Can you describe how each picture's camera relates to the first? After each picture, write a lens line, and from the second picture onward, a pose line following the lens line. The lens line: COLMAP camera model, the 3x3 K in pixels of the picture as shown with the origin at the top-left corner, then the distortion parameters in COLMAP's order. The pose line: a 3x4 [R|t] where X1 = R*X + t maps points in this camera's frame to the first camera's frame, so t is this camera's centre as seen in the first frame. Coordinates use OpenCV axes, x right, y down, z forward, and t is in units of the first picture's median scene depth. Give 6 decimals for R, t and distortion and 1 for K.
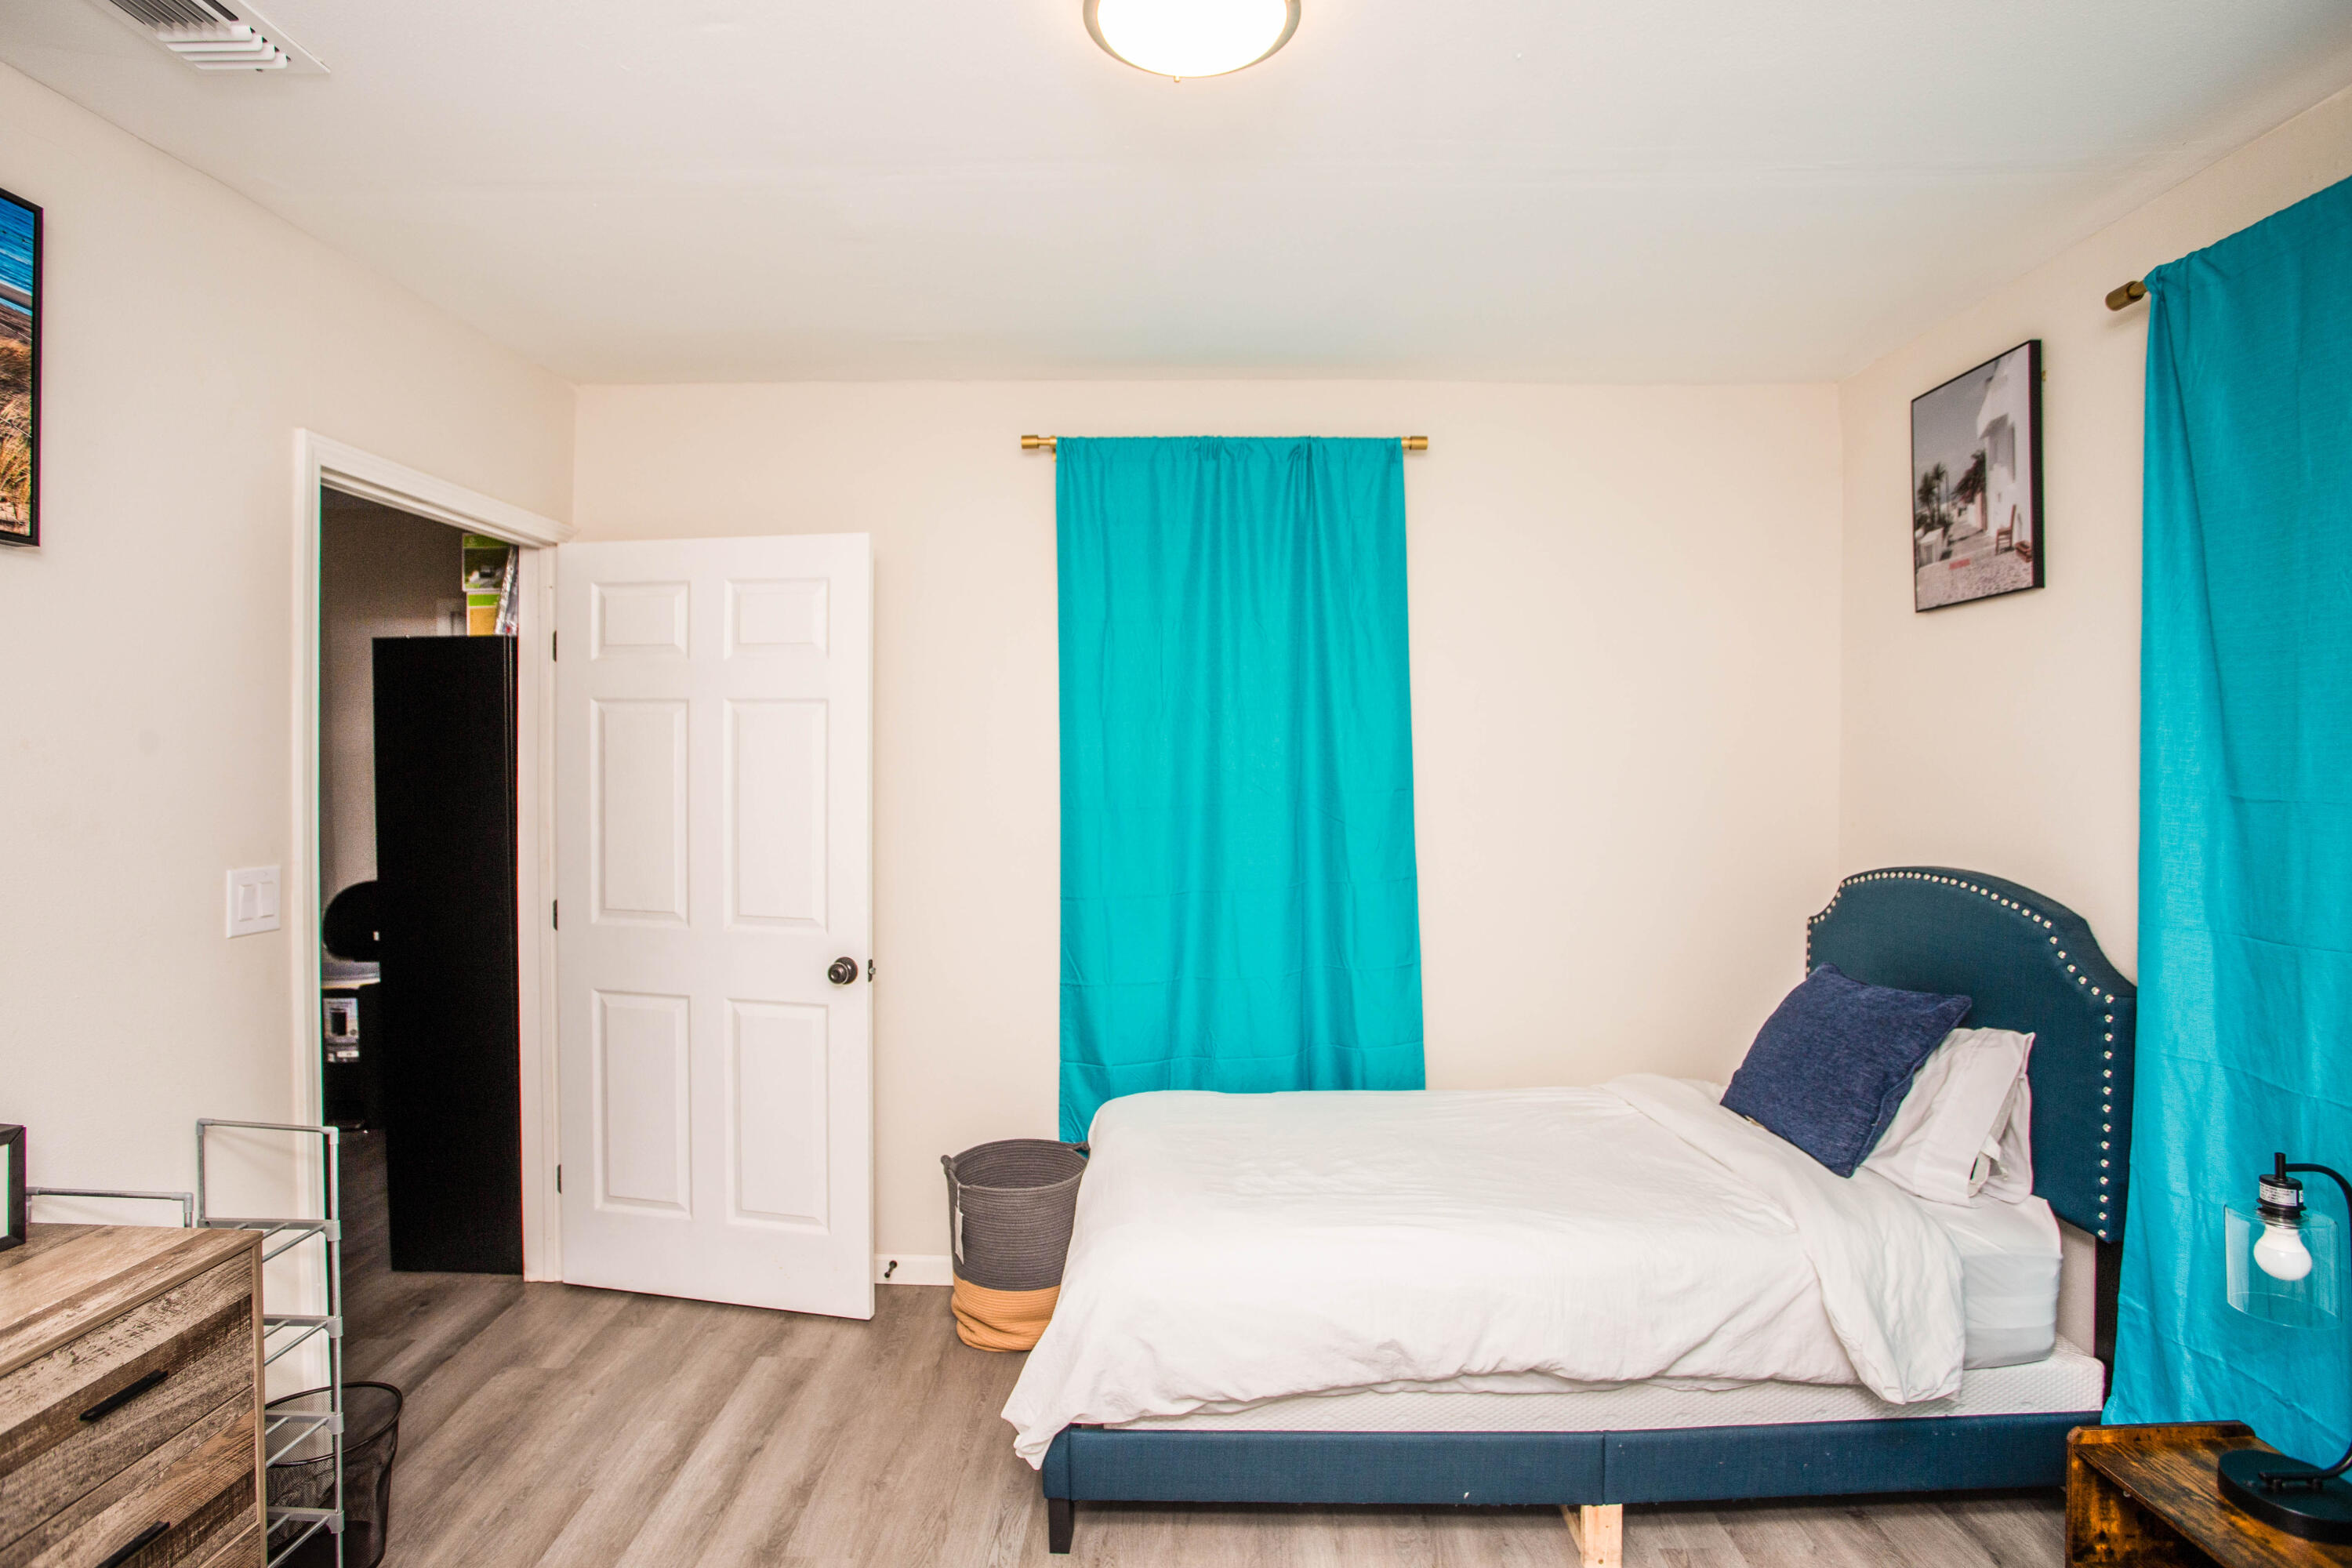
lens RADIAL K [[1136.5, 0, 1168.1], [0, 1136.5, 778.6], [0, 0, 1]] dist [-0.080034, 0.034584]
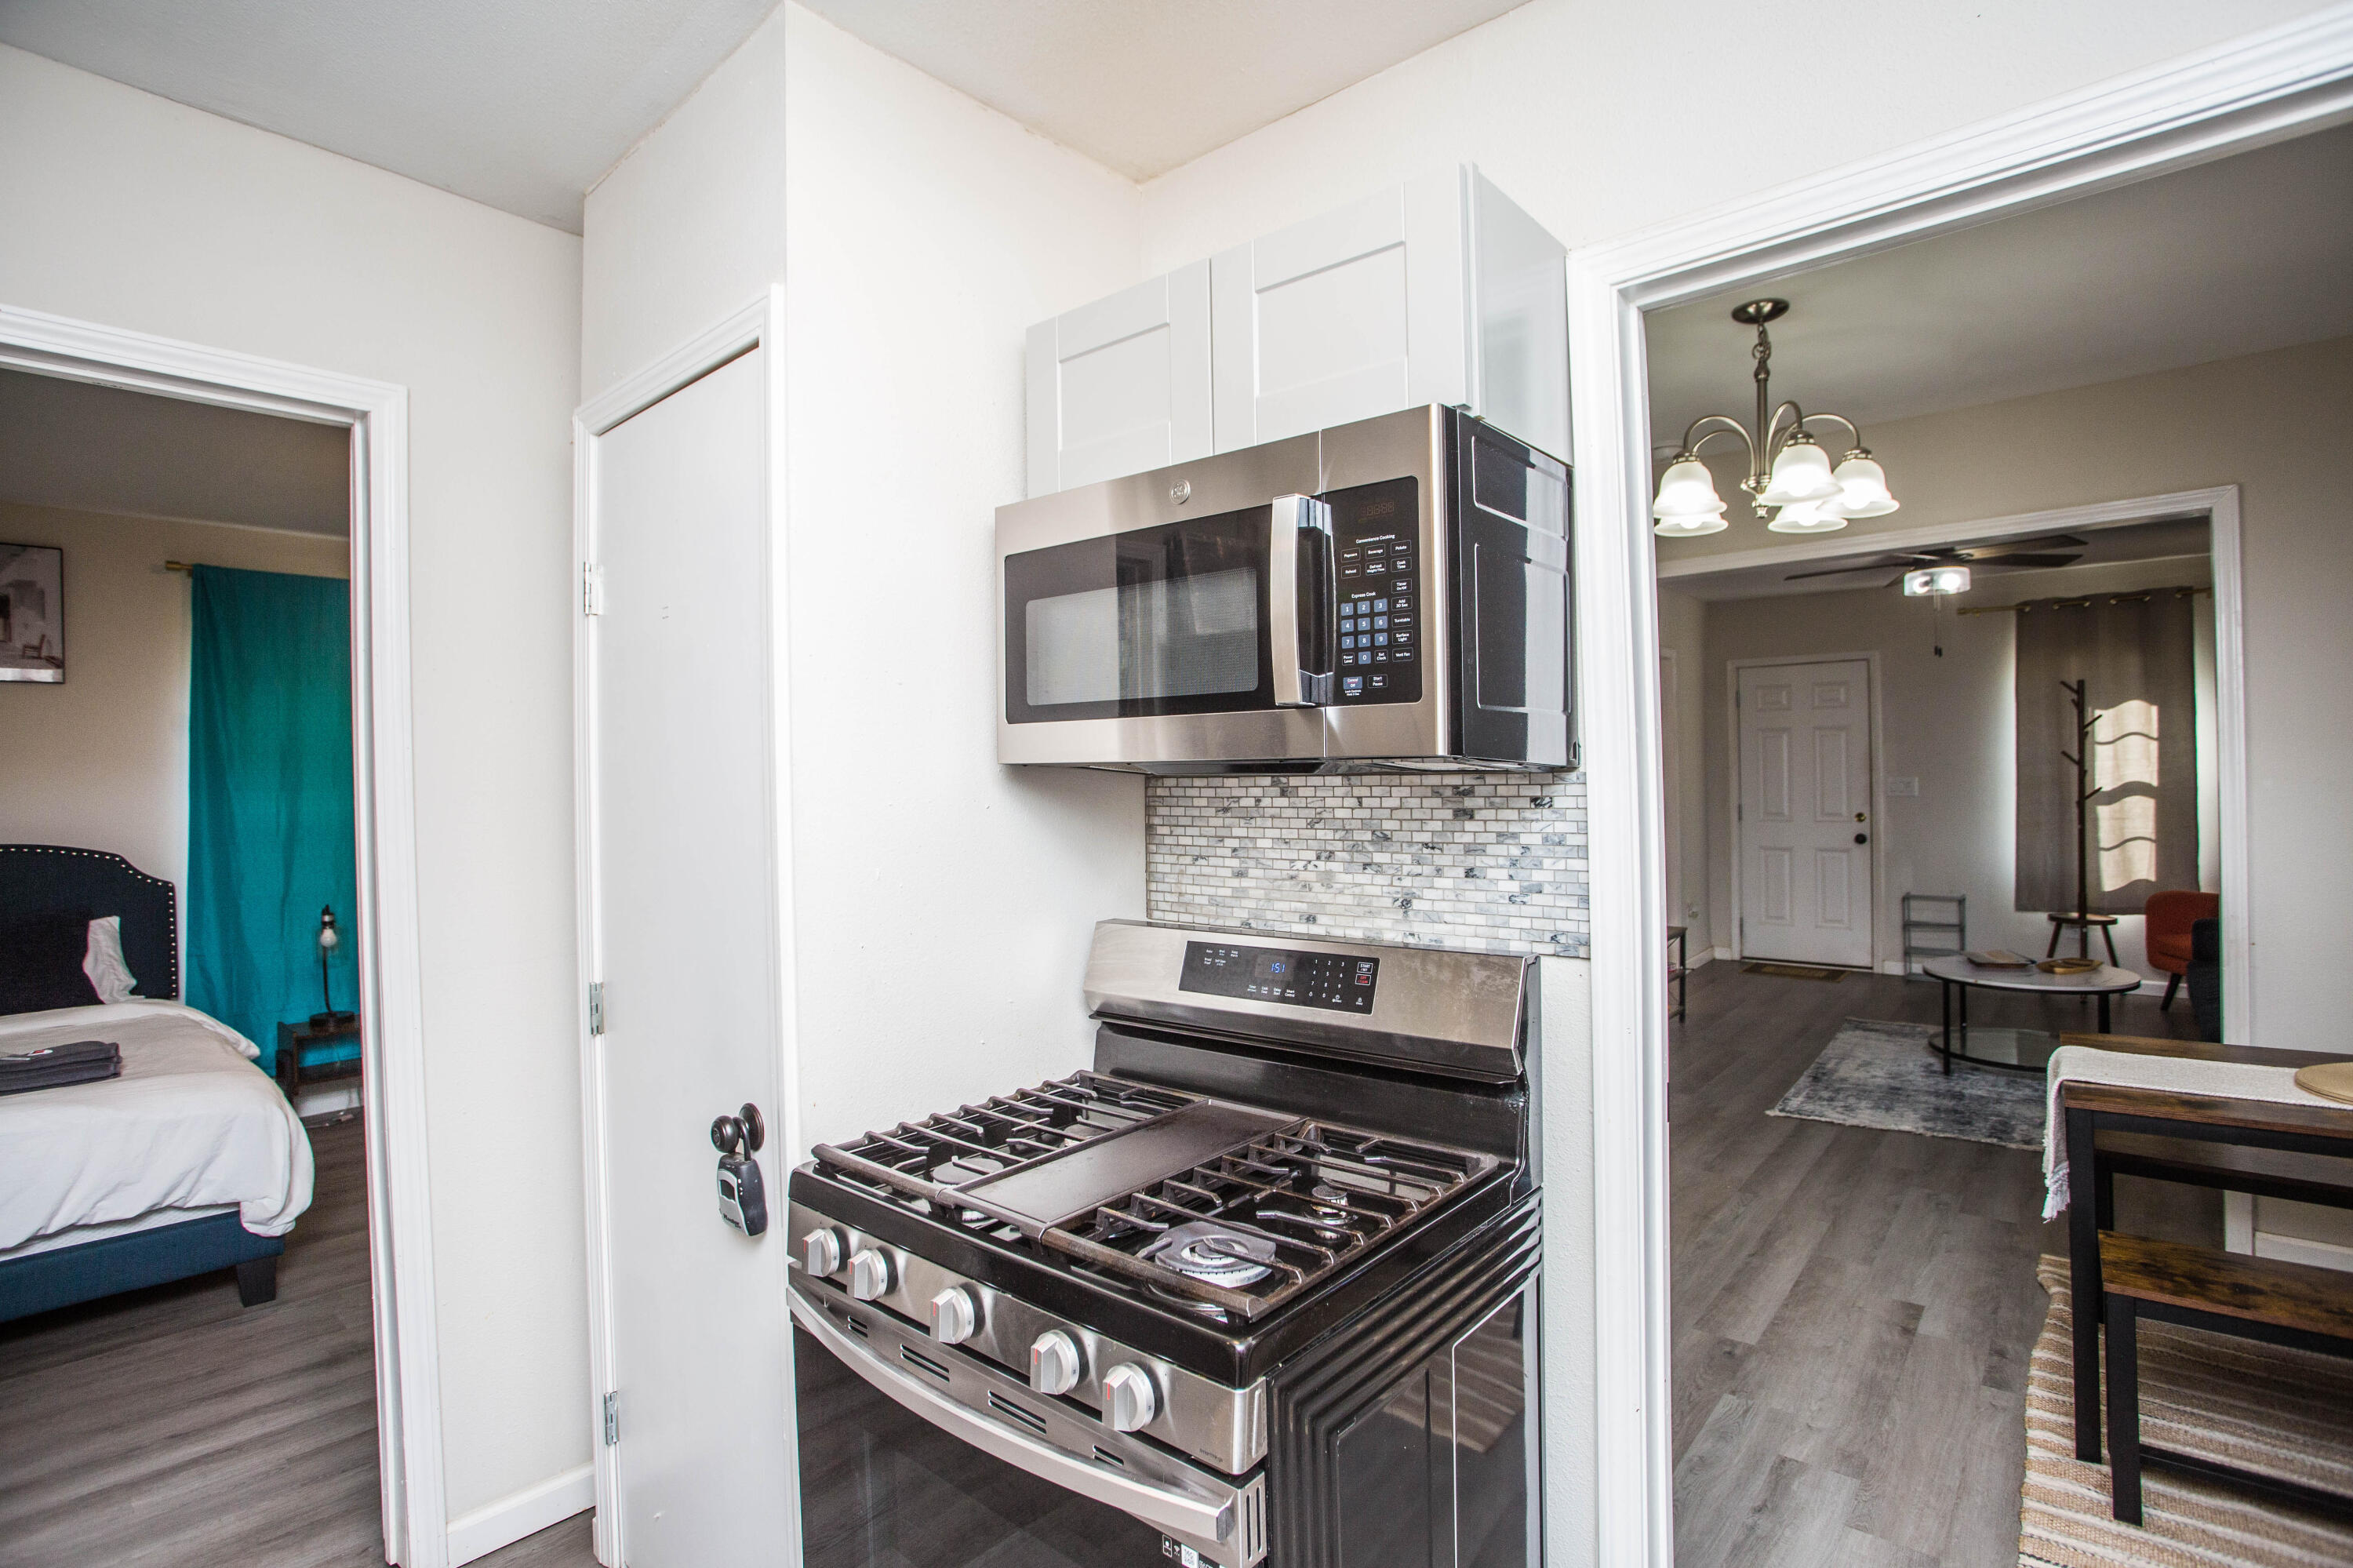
lens RADIAL K [[1137.0, 0, 1168.6], [0, 1137.0, 778.6], [0, 0, 1]] dist [-0.080034, 0.034584]
pose [[-0.772274, 0.015485, 0.635101, -1.760916], [0.028936, 0.999523, 0.010815, 0.020142], [-0.634630, 0.026730, -0.772353, 1.200608]]
